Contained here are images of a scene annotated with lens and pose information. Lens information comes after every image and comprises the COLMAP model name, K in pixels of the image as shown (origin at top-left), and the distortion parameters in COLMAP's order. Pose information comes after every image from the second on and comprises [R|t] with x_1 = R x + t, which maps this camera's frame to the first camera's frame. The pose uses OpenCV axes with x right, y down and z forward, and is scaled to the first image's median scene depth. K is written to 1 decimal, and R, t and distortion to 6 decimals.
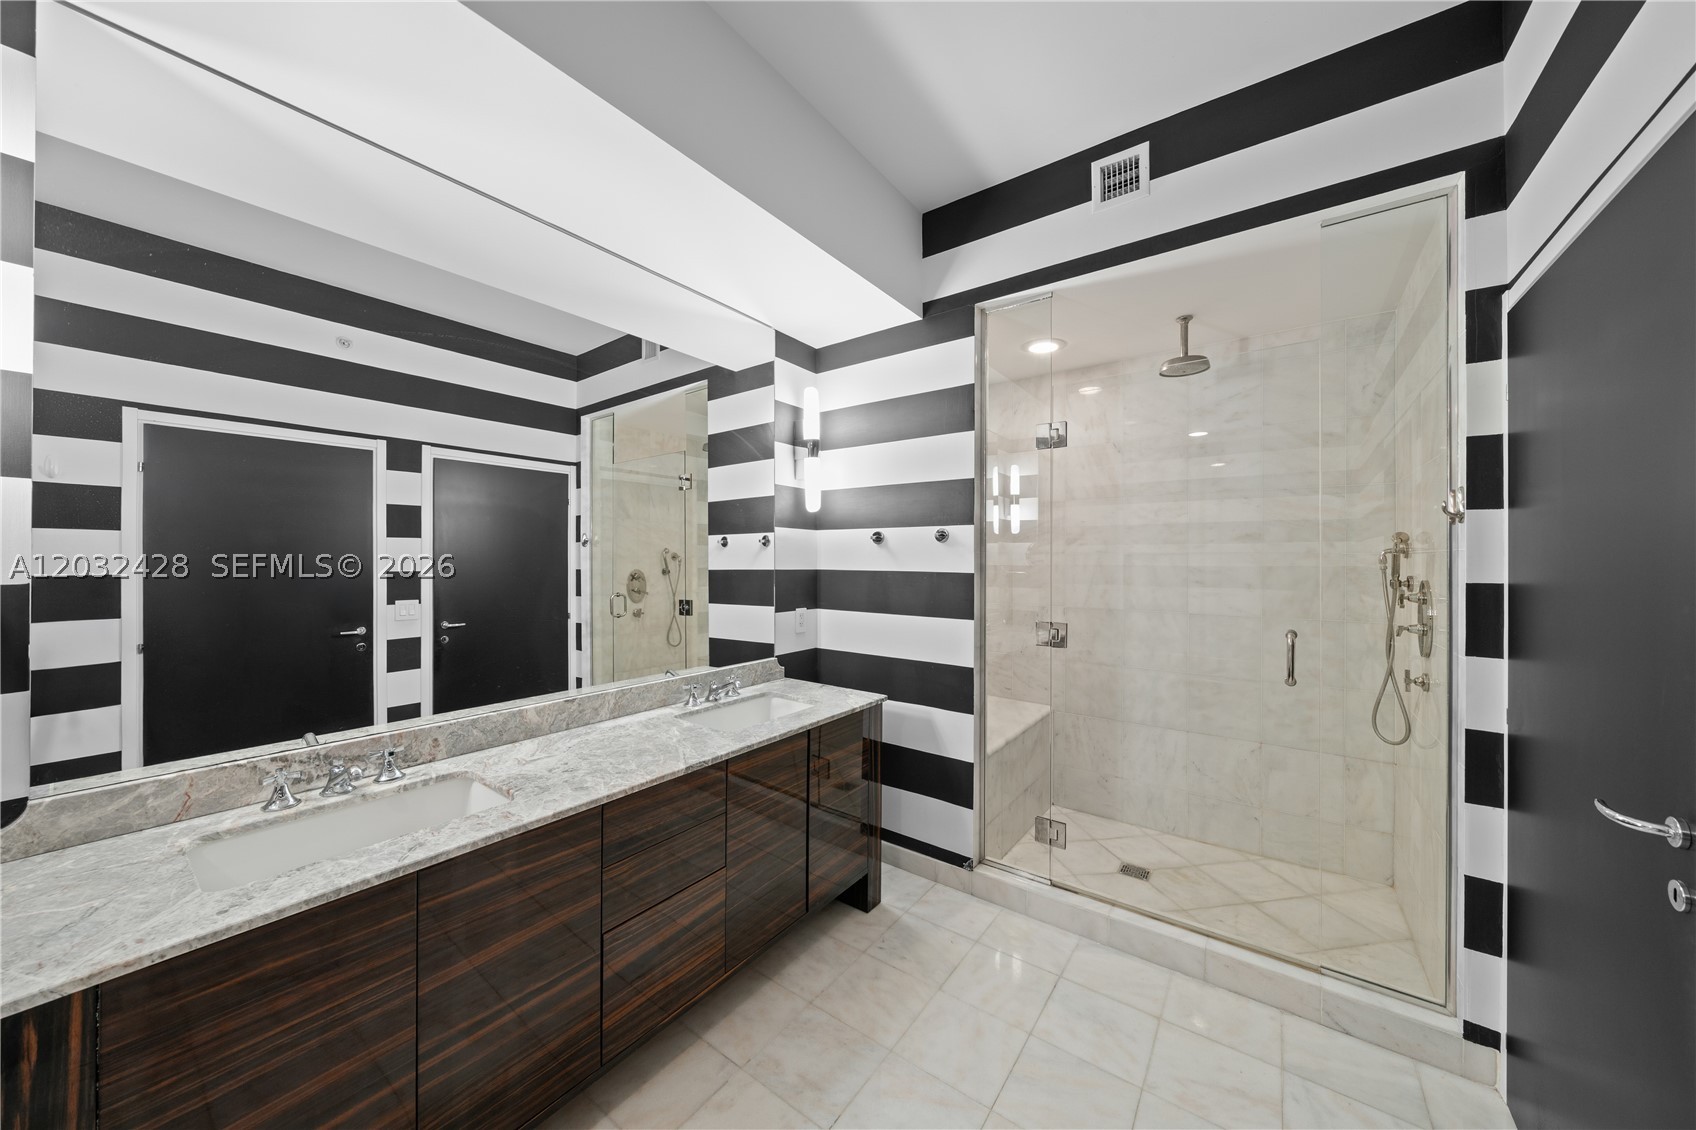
lens RADIAL K [[580.5, 0, 842.9], [0, 580.5, 560.0], [0, 0, 1]] dist [0.000040, -0.000415]
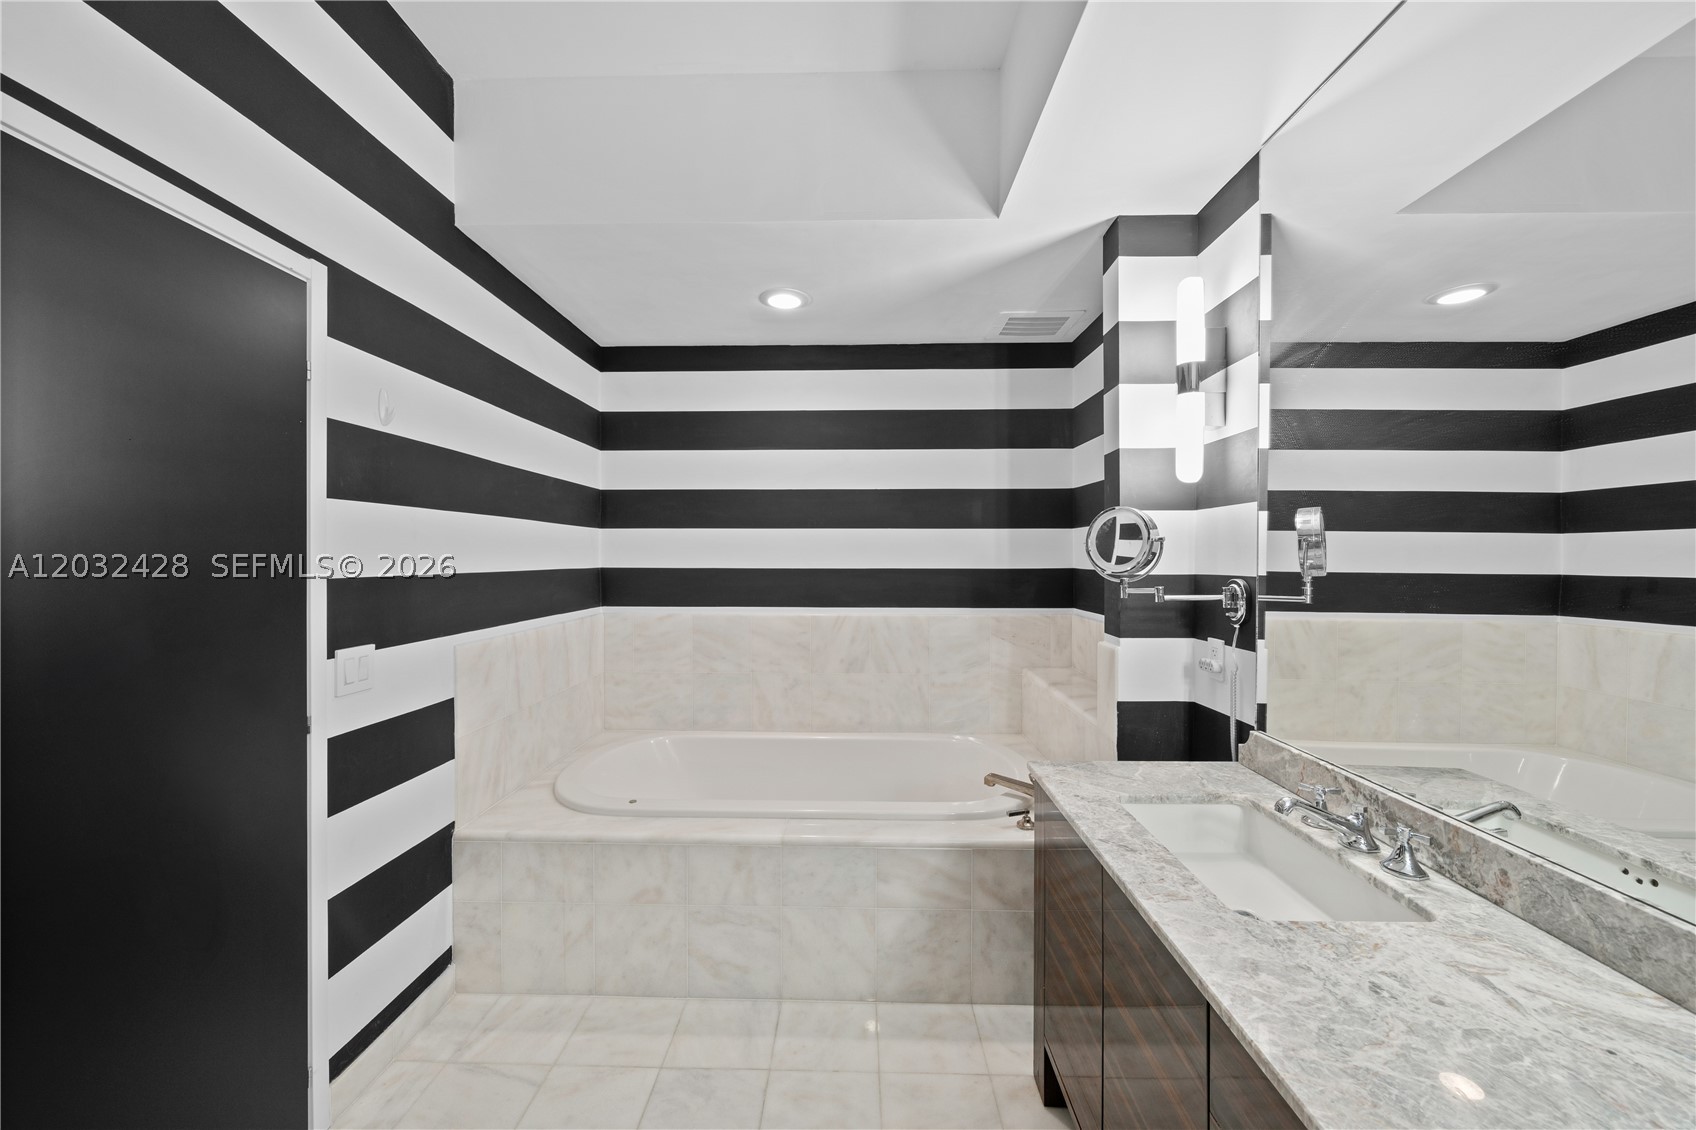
lens RADIAL K [[624.1, 0, 848.1], [0, 624.1, 561.4], [0, 0, 1]] dist [0.000858, 0.000115]
pose [[-0.818159, 0.000366, -0.574992, 0.213217], [-0.002808, 0.999985, 0.004633, -0.002961], [0.574986, 0.005405, -0.818146, 1.232693]]
